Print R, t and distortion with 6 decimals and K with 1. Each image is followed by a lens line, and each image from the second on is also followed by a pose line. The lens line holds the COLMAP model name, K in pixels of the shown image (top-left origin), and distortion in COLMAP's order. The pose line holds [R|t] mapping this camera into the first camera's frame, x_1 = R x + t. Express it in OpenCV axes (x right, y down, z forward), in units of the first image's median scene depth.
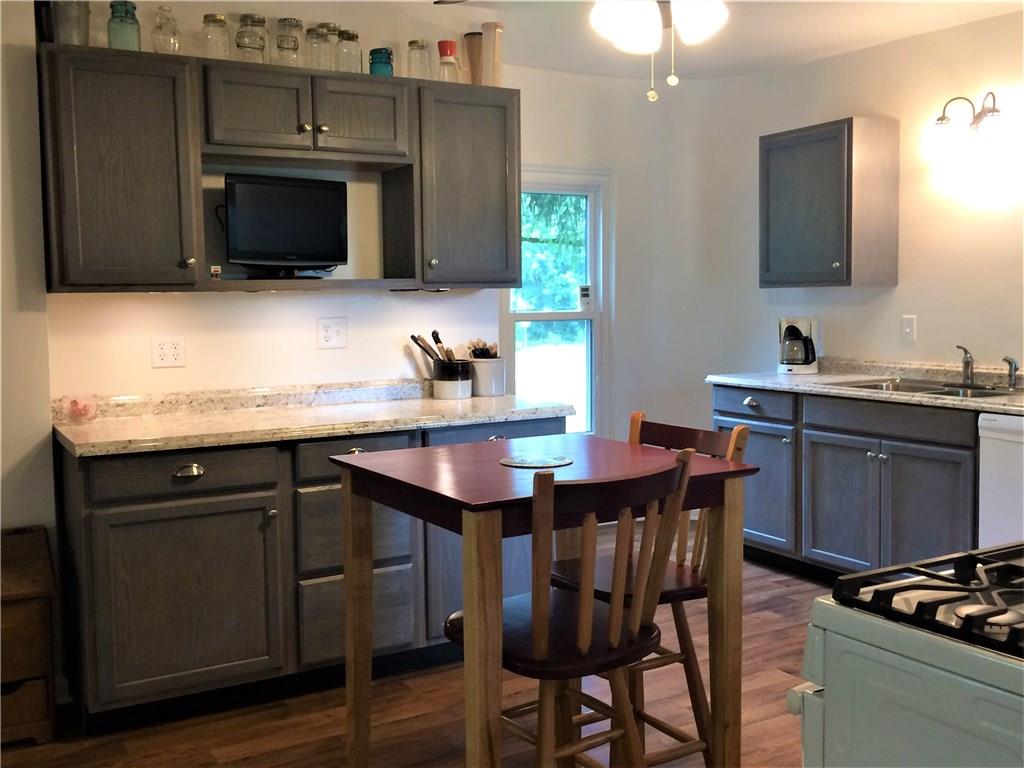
lens RADIAL K [[1062.1, 0, 512.0], [0, 1062.1, 384.0], [0, 0, 1]] dist [0.061405, -0.019070]
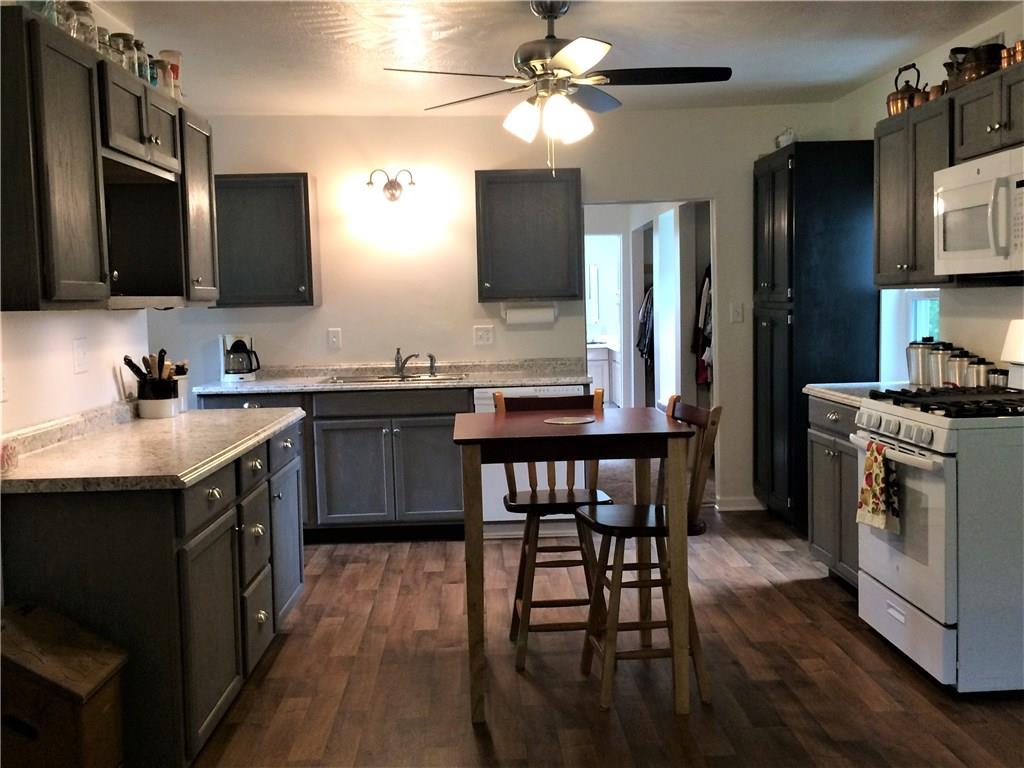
lens RADIAL K [[1062.1, 0, 512.0], [0, 1062.1, 384.0], [0, 0, 1]] dist [0.061405, -0.019070]
pose [[0.470953, -0.067717, 0.879555, -0.681077], [0.091796, 0.995398, 0.027484, -0.012642], [-0.877369, 0.067796, 0.475002, 0.202687]]
